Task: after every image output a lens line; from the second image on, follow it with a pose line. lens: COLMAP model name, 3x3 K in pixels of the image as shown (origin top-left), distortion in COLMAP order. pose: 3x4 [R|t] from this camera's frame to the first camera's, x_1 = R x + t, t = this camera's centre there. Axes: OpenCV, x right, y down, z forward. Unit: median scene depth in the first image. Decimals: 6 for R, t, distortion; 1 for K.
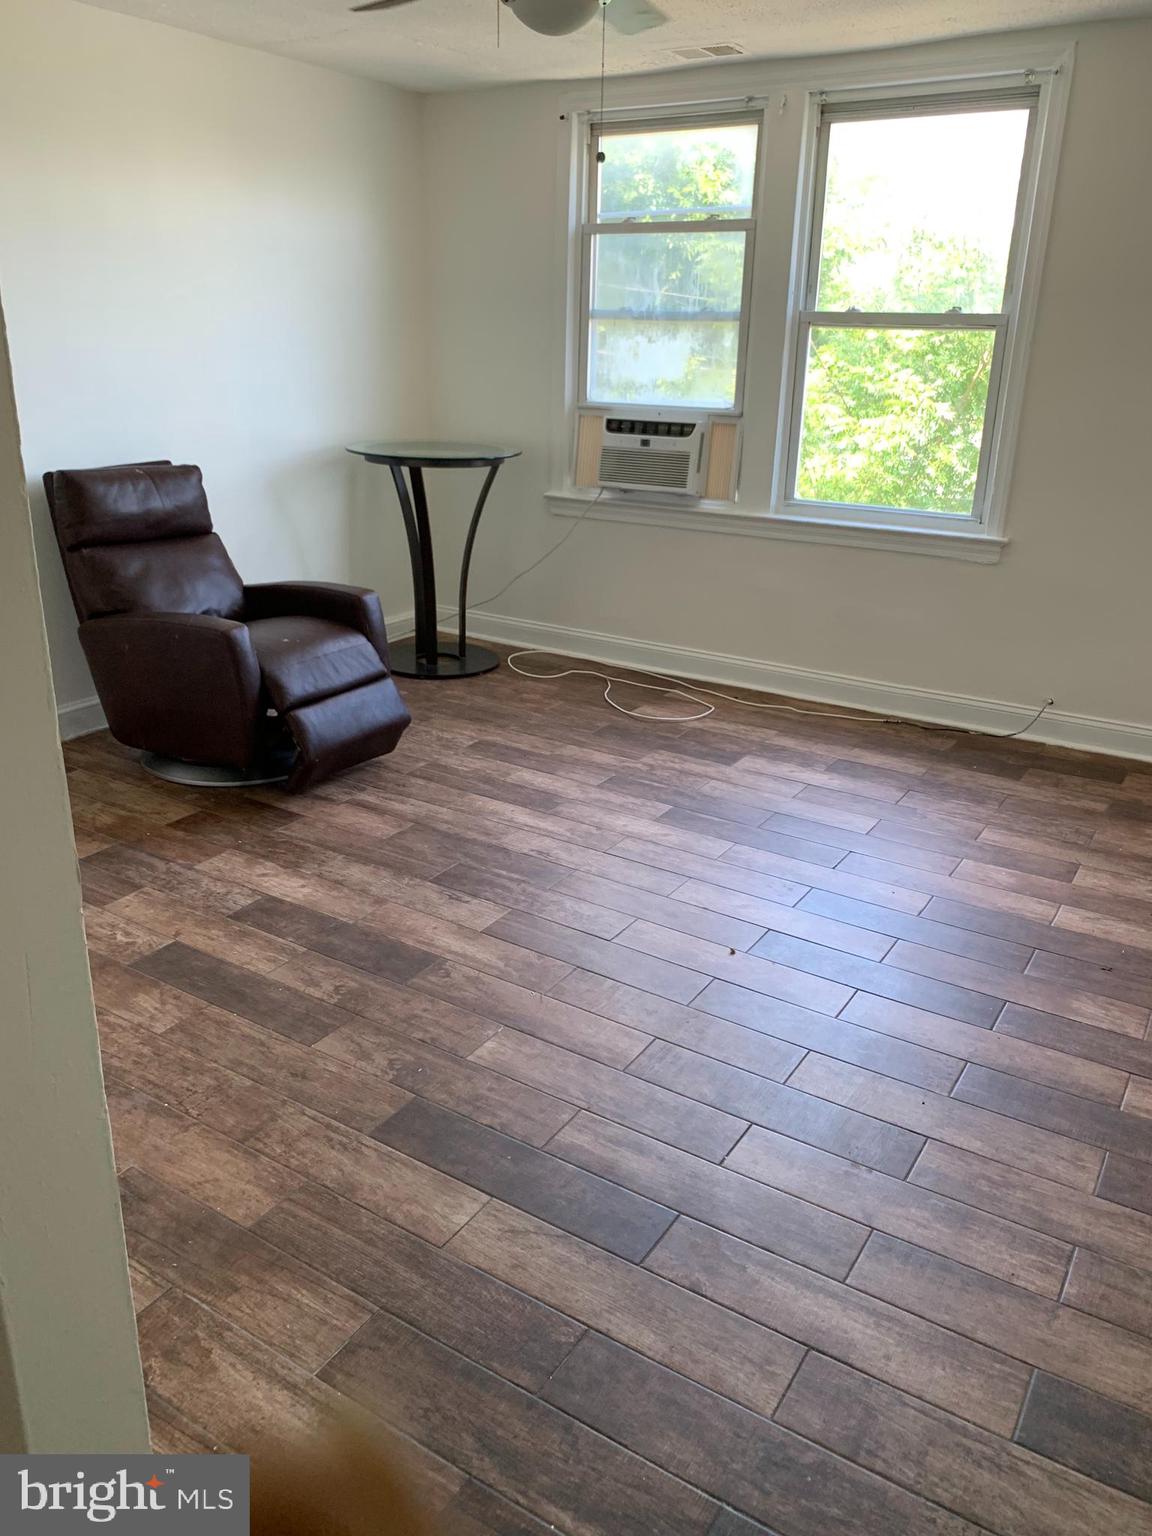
lens RADIAL K [[1173.5, 0, 546.6], [0, 1173.5, 746.2], [0, 0, 1]] dist [-0.004254, -0.012424]
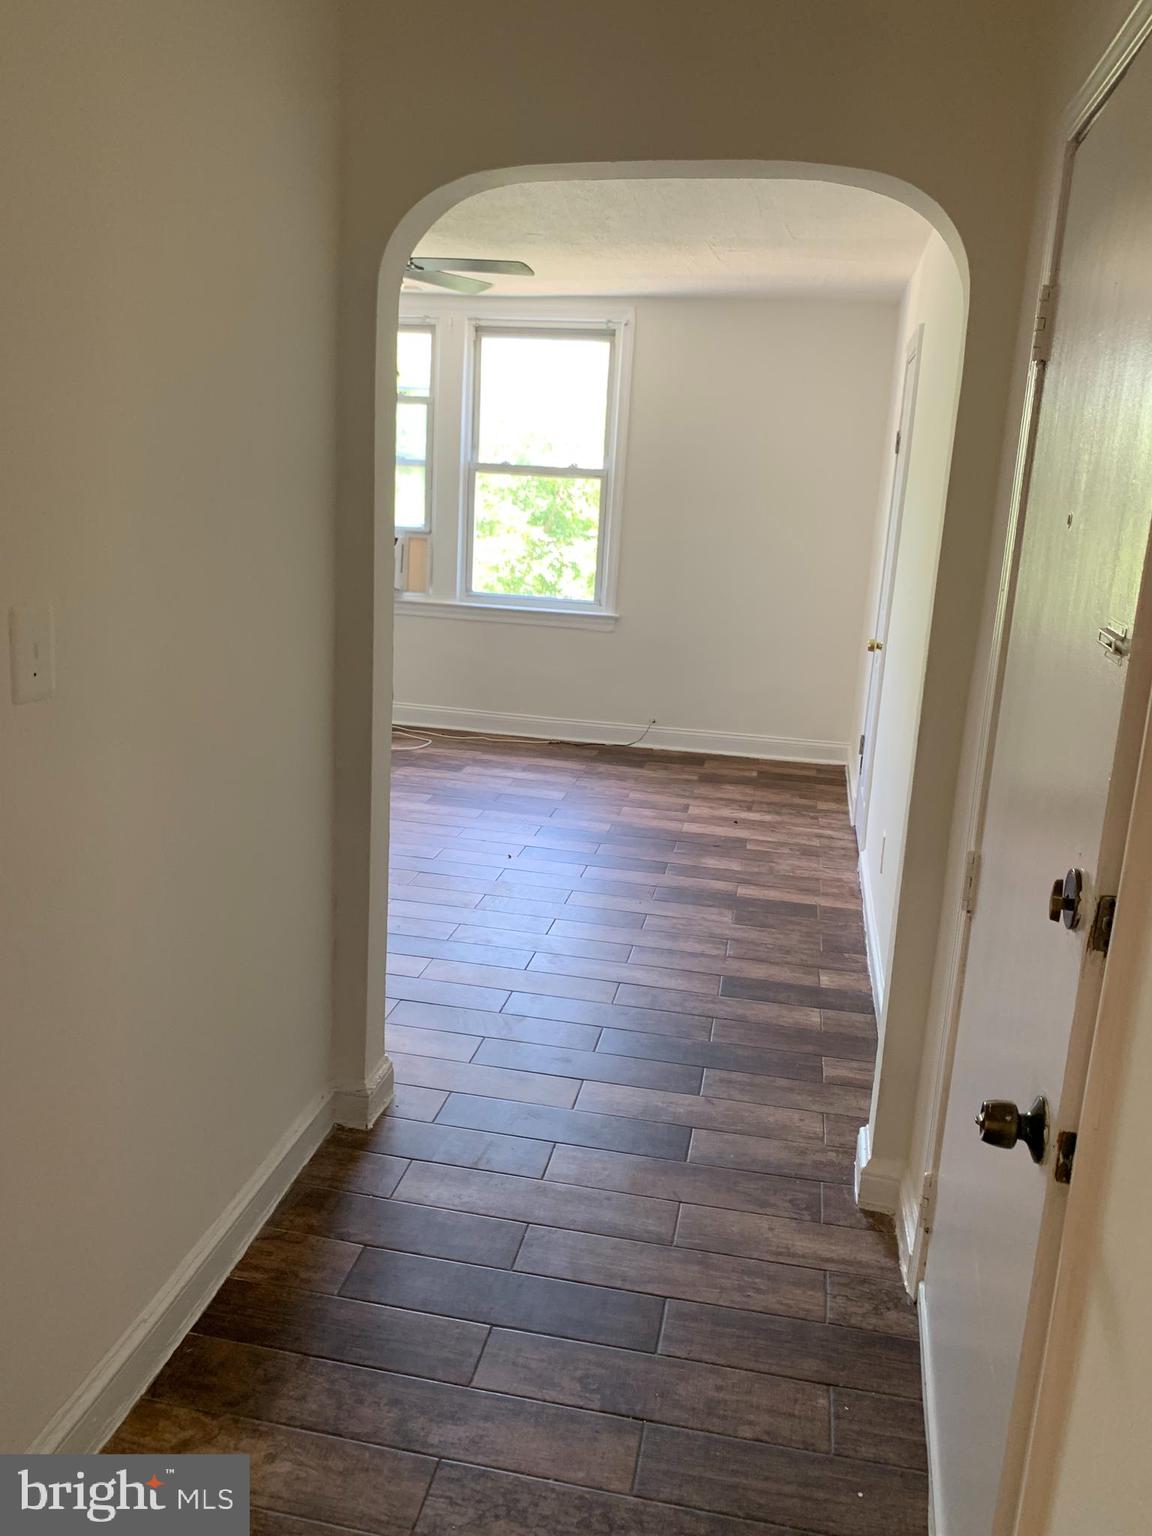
lens RADIAL K [[1173.5, 0, 574.8], [0, 1173.5, 767.1], [0, 0, 1]] dist [-0.004254, -0.012424]
pose [[0.923231, -0.060423, 0.379466, -0.265479], [0.092012, 0.993591, -0.065652, 0.122407], [-0.373067, 0.095528, 0.922874, -0.388023]]
